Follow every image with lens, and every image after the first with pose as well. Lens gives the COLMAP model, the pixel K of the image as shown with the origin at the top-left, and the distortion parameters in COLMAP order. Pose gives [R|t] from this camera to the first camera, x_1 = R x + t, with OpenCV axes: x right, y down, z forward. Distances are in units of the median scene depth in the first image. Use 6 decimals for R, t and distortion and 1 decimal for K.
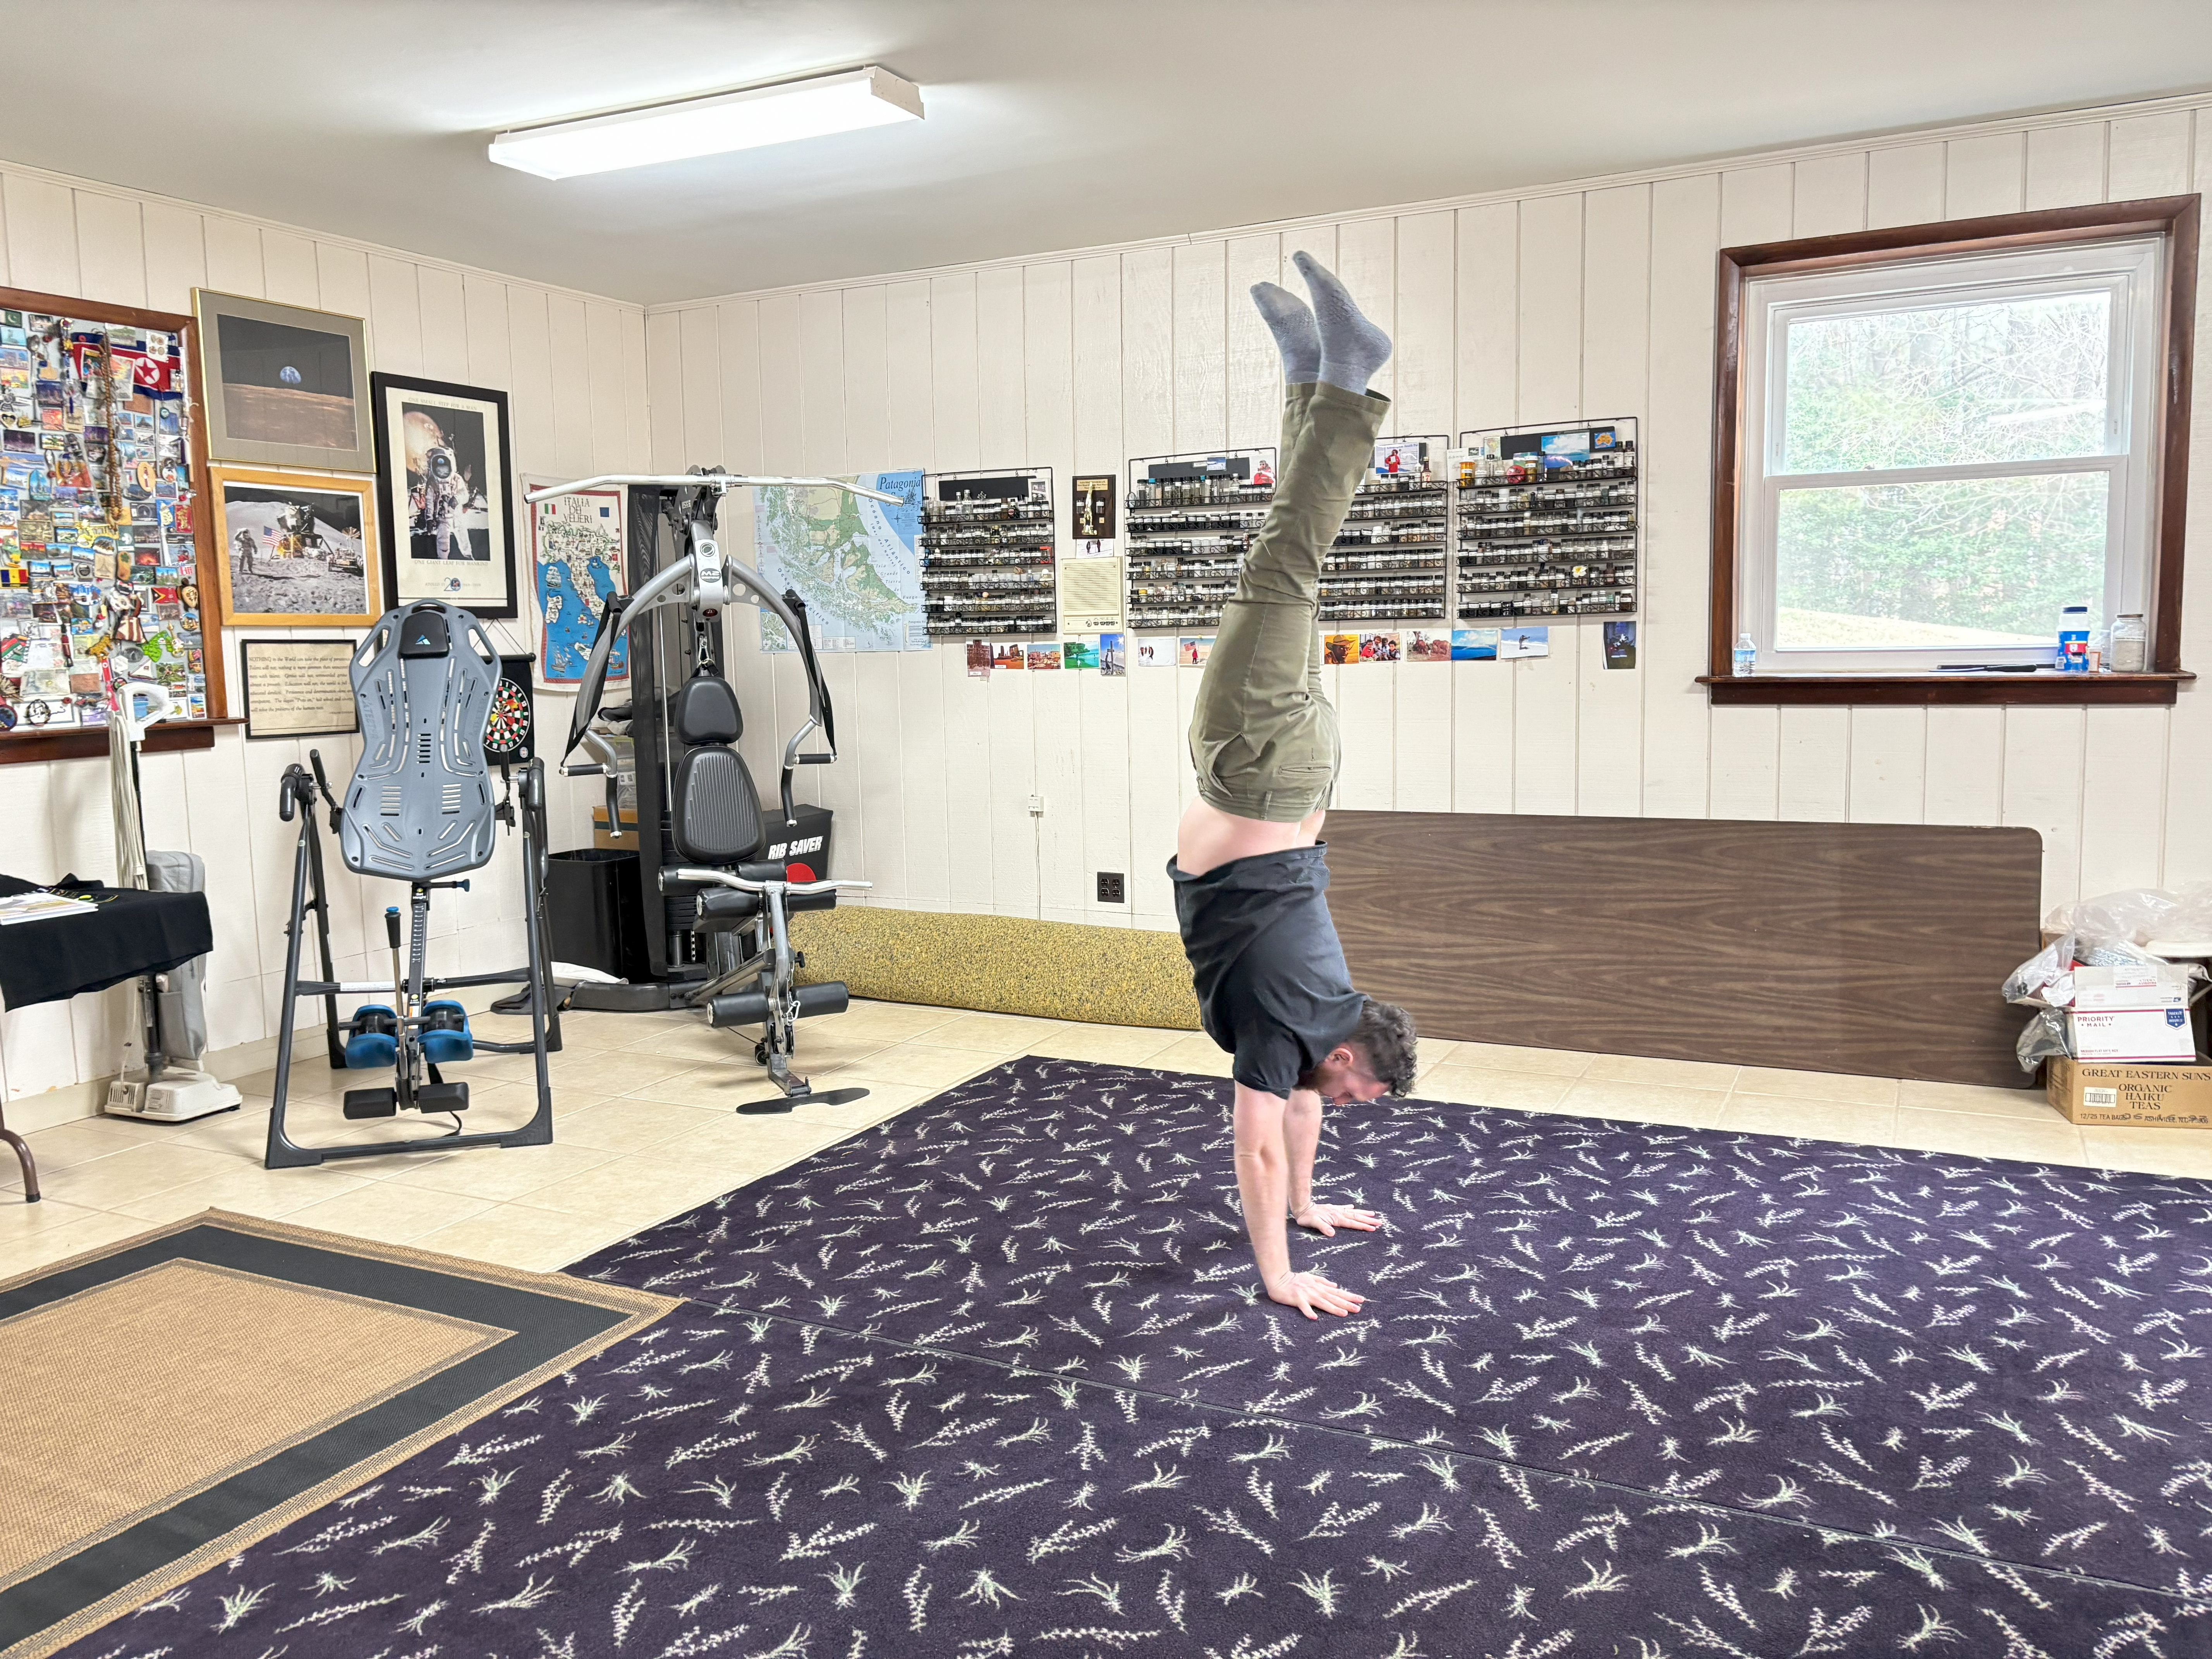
lens RADIAL K [[1675.5, 0, 1108.0], [0, 1675.5, 807.8], [0, 0, 1]] dist [0.039830, -0.033522]
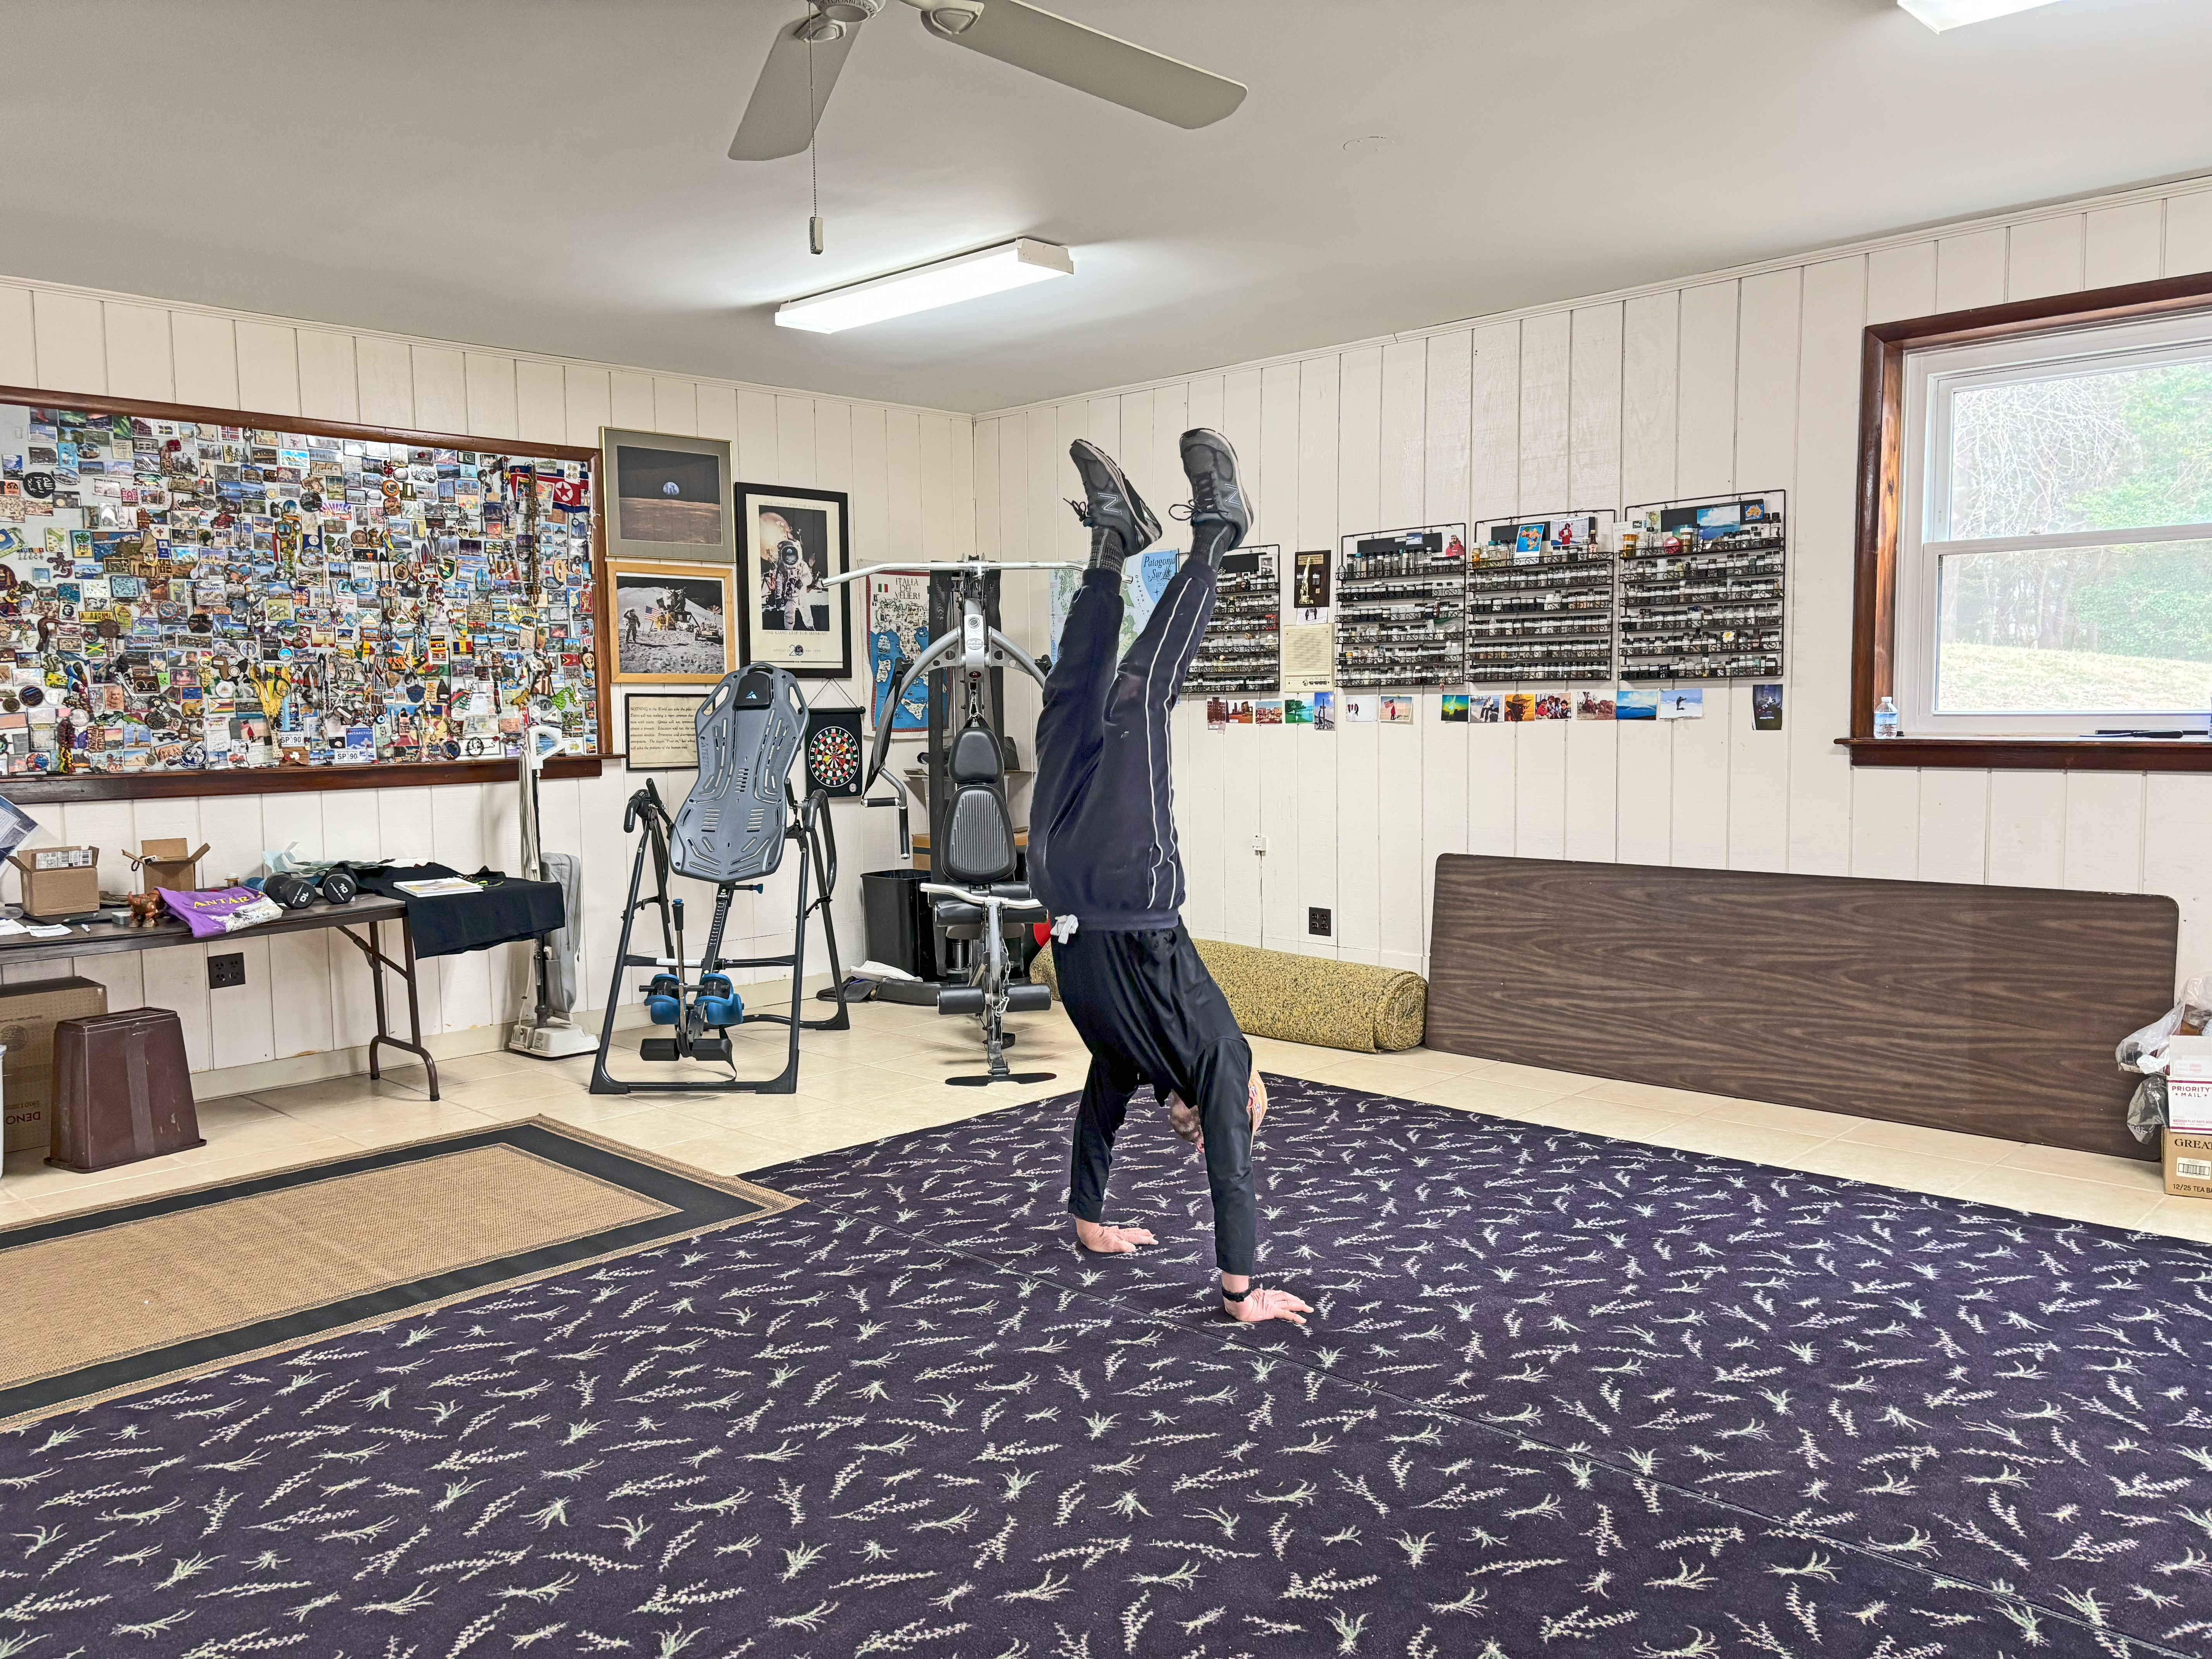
lens RADIAL K [[1675.5, 0, 1116.6], [0, 1675.5, 837.4], [0, 0, 1]] dist [0.039830, -0.033522]
pose [[0.953464, 0.032405, -0.299760, 0.243551], [-0.036473, 0.999303, -0.007985, 0.007498], [0.299292, 0.018547, 0.953981, -0.120917]]
